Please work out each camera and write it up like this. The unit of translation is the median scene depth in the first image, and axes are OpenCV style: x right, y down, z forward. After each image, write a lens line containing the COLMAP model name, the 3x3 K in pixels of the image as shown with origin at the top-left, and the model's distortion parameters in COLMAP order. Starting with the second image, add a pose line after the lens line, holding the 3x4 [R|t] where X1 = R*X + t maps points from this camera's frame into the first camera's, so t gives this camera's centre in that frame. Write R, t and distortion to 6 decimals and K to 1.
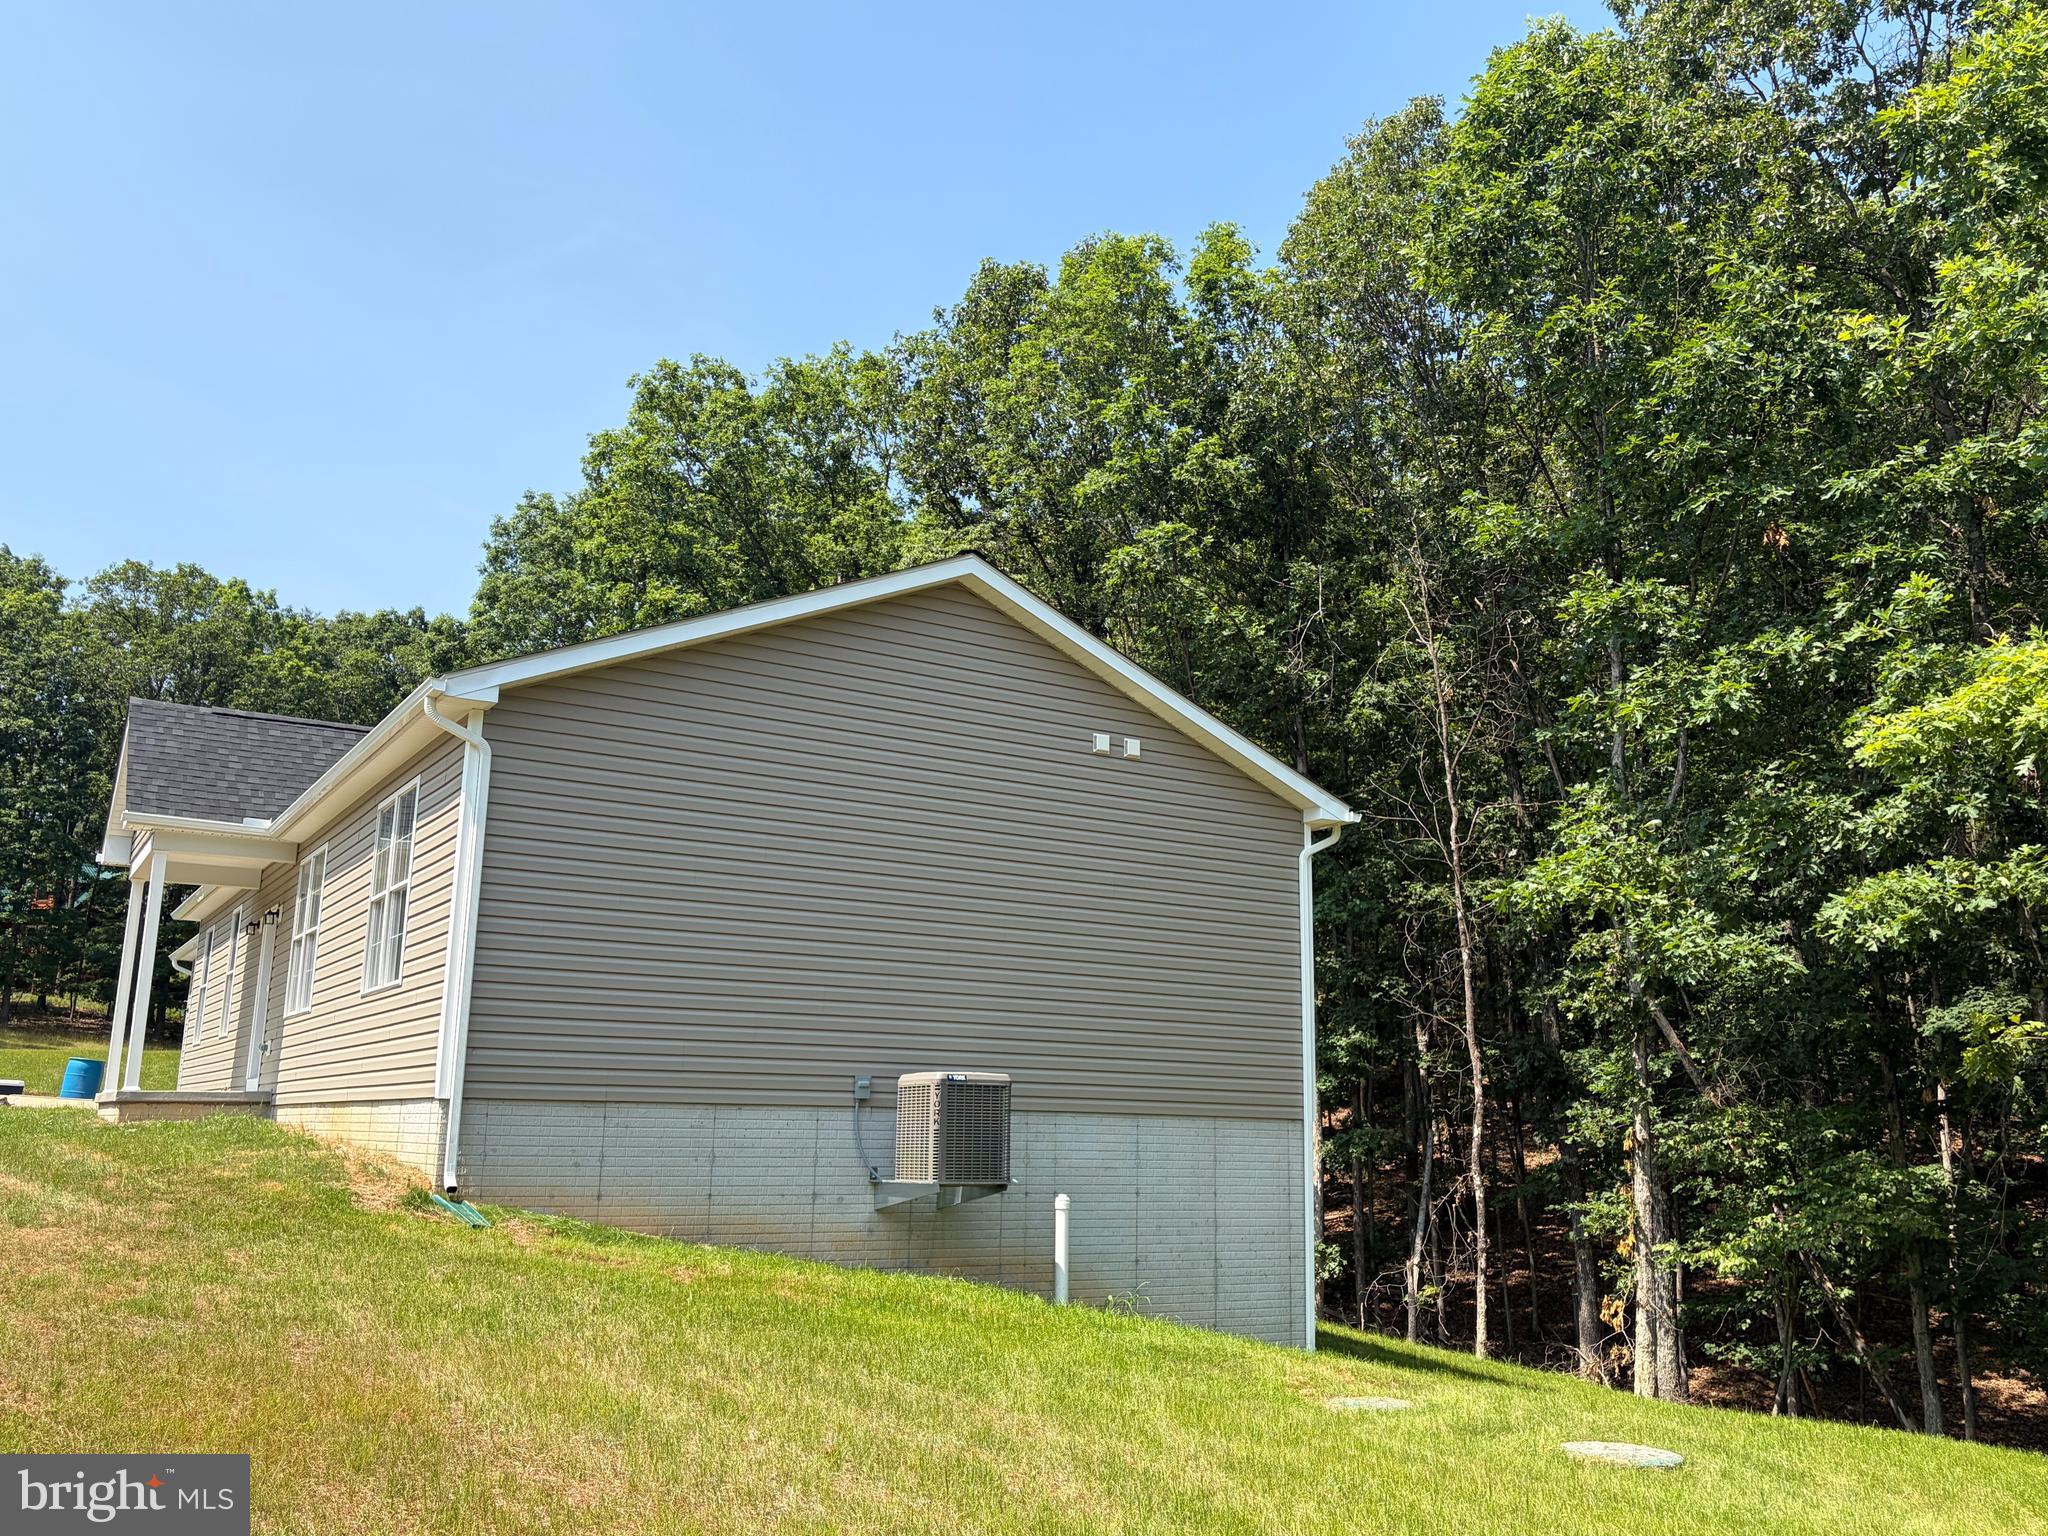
lens RADIAL K [[1721.5, 0, 1024.0], [0, 1721.5, 768.0], [0, 0, 1]] dist [-0.064260, 0.178852]
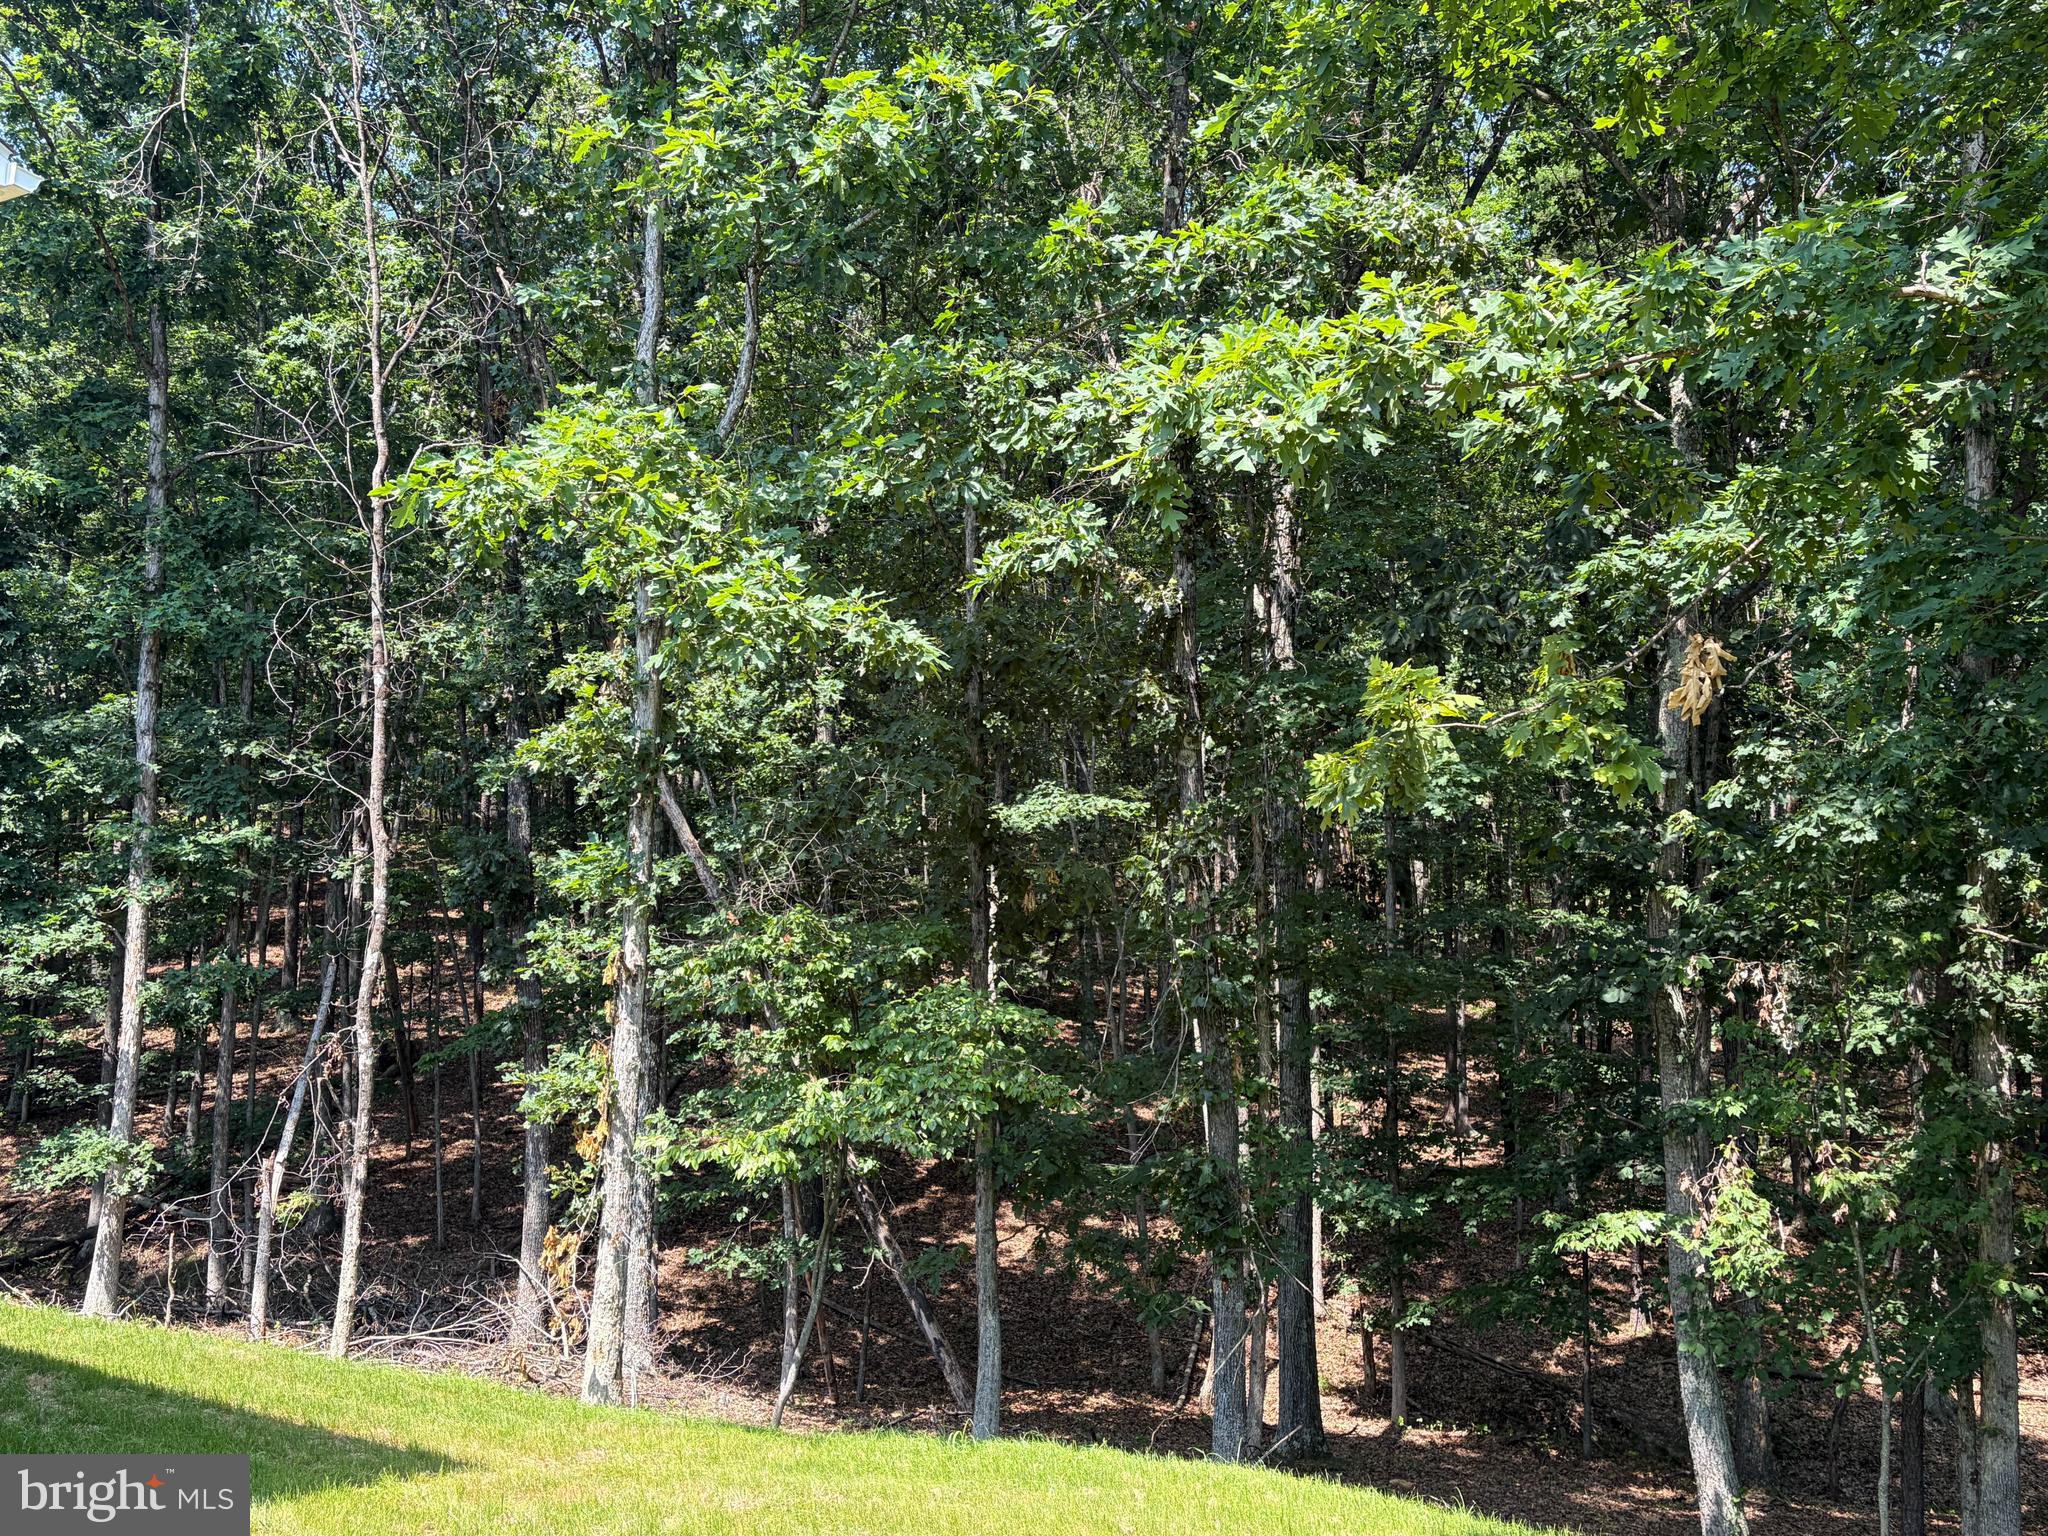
lens RADIAL K [[1729.9, 0, 1066.2], [0, 1729.9, 769.1], [0, 0, 1]] dist [-0.006481, -0.005361]
pose [[0.832516, 0.055728, 0.551191, 0.144161], [-0.104694, 0.992826, 0.057750, 0.094380], [-0.544018, -0.105784, 0.832378, 0.405987]]
